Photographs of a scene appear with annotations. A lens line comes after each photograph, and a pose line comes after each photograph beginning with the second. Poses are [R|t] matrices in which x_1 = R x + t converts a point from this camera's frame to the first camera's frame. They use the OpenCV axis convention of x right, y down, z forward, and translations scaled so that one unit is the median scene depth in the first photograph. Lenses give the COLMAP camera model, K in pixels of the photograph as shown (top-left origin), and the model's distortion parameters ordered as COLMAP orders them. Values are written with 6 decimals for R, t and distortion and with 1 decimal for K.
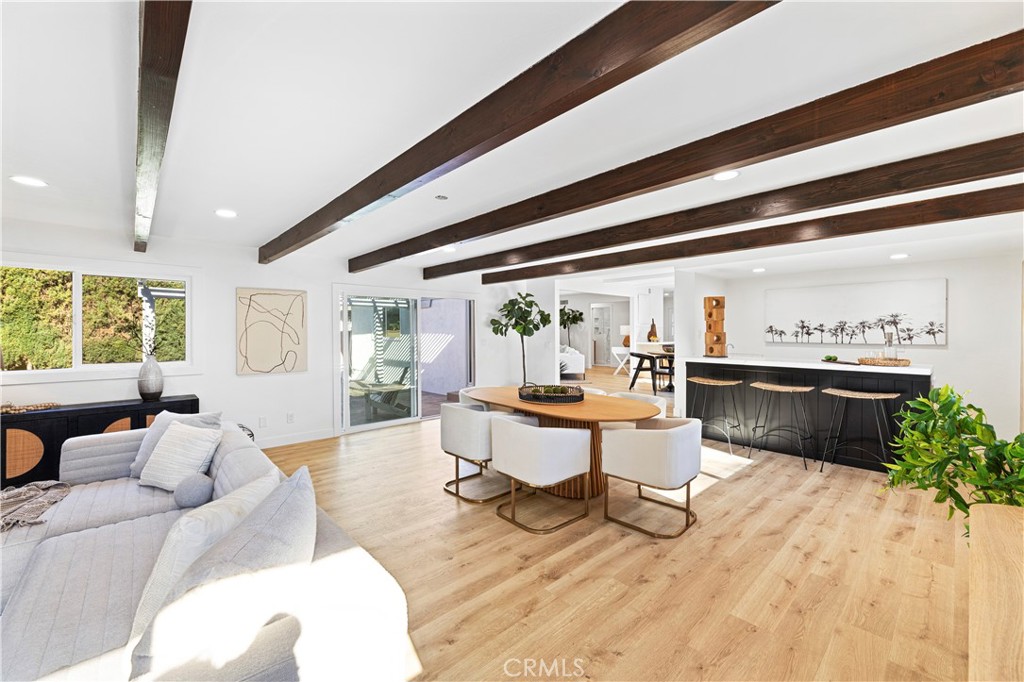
lens RADIAL K [[412.8, 0, 511.3], [0, 412.8, 335.1], [0, 0, 1]] dist [0.000566, 0.000003]
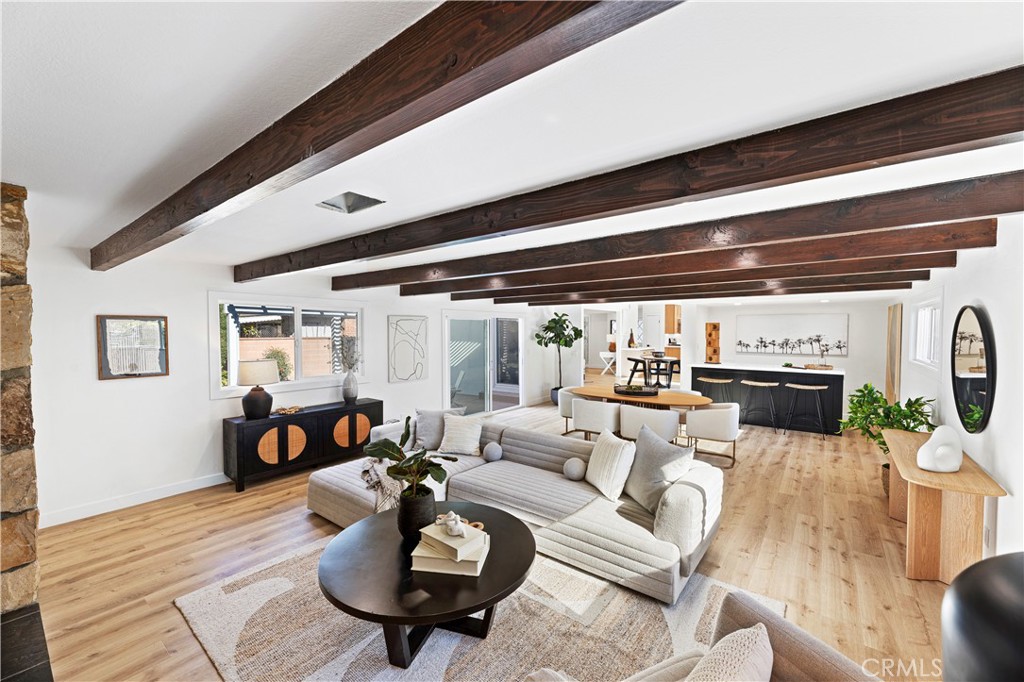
lens RADIAL K [[408.9, 0, 514.2], [0, 408.9, 343.4], [0, 0, 1]] dist [-0.000546, 0.000008]
pose [[0.985441, -0.003569, 0.169980, -0.452628], [-0.000356, 0.999734, 0.023056, -0.052211], [-0.170017, -0.022781, 0.985178, -0.317902]]
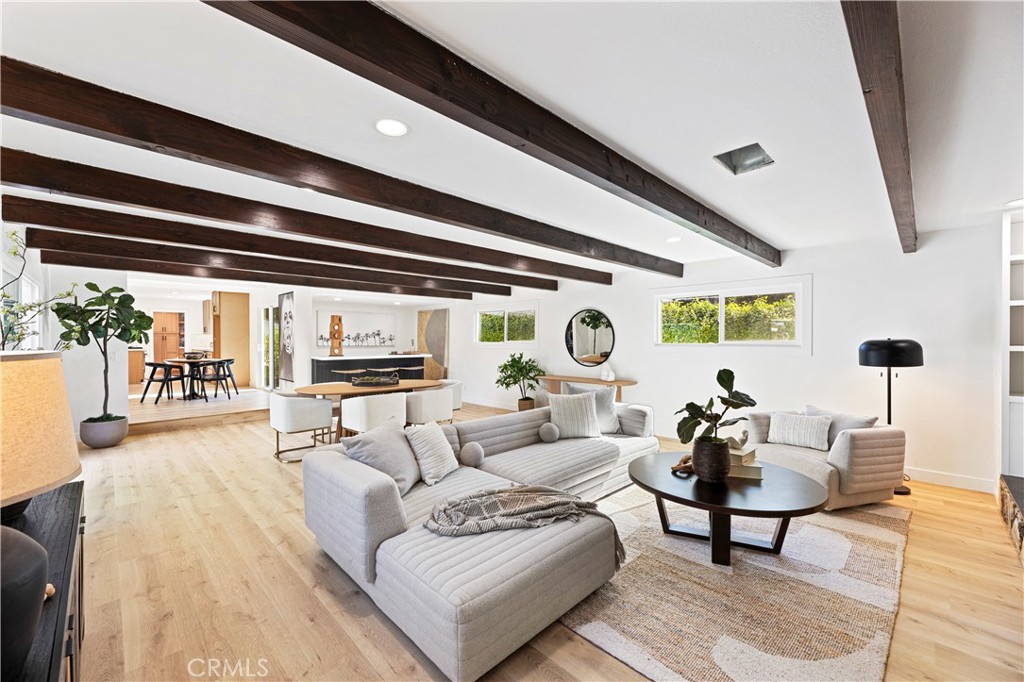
lens RADIAL K [[408.9, 0, 514.2], [0, 408.9, 343.4], [0, 0, 1]] dist [-0.000546, 0.000008]
pose [[-0.050188, -0.004609, 0.998729, -0.988017], [0.007876, 0.999956, 0.005011, 0.006639], [-0.998709, 0.008117, -0.050149, 0.439999]]
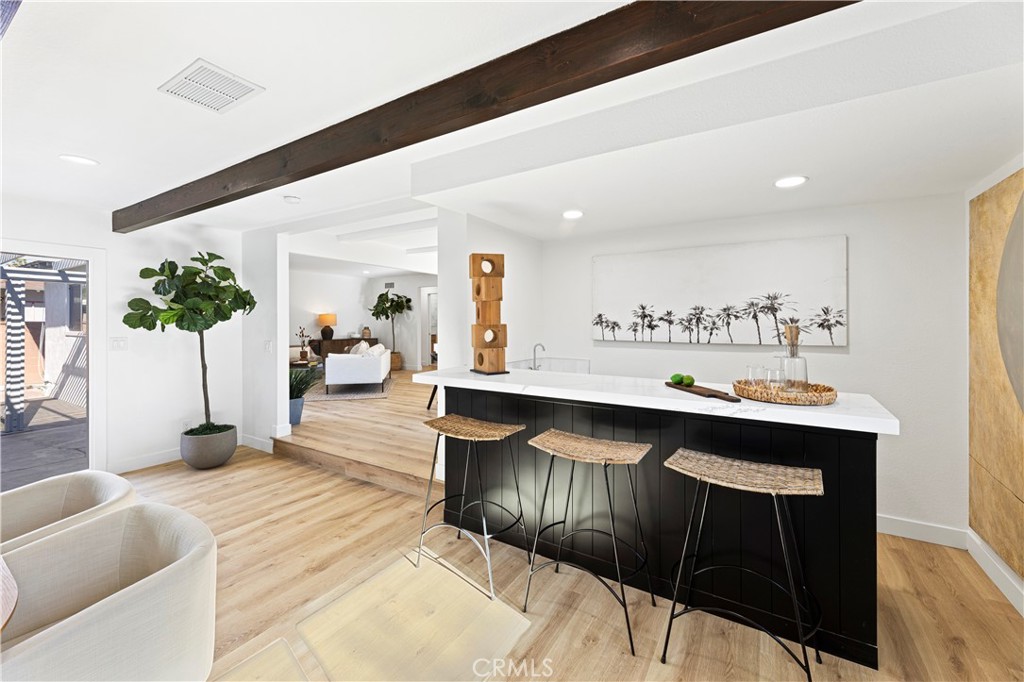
lens RADIAL K [[418.3, 0, 511.5], [0, 418.3, 322.5], [0, 0, 1]] dist [0.001804, 0.000181]
pose [[0.963814, 0.002413, 0.266565, 0.381572], [0.000346, 0.999947, -0.010300, -0.003933], [-0.266575, 0.010019, 0.963762, 0.491584]]
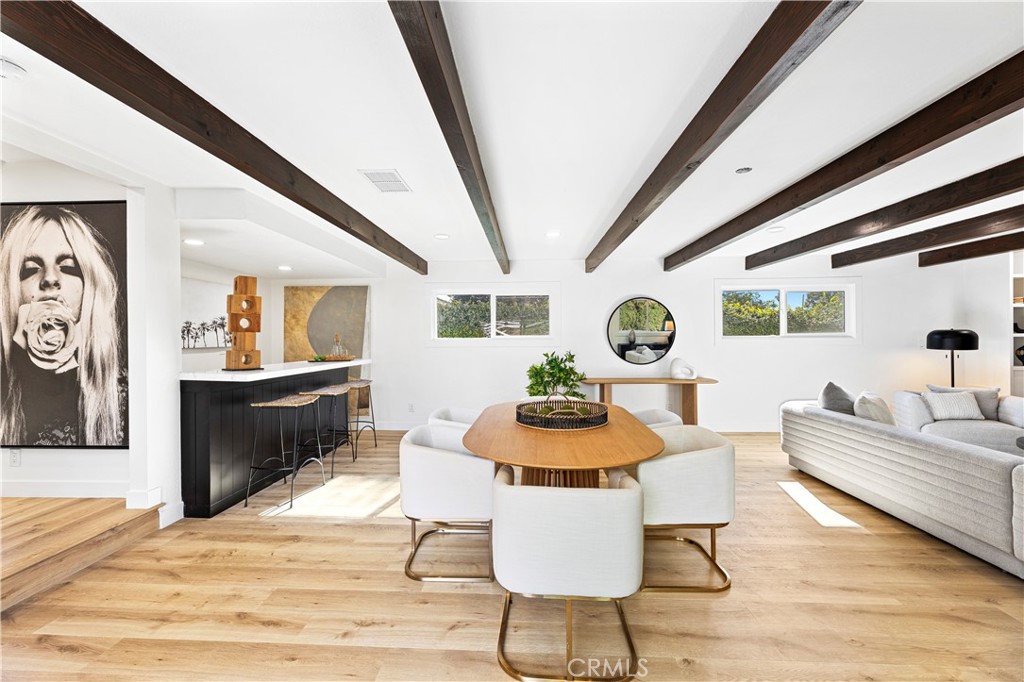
lens RADIAL K [[412.8, 0, 511.3], [0, 412.8, 335.1], [0, 0, 1]] dist [0.000566, 0.000003]
pose [[-0.703673, 0.011778, 0.710427, -0.268127], [0.016315, 0.999867, -0.000416, 0.005245], [-0.710337, 0.011298, -0.703771, 1.159187]]
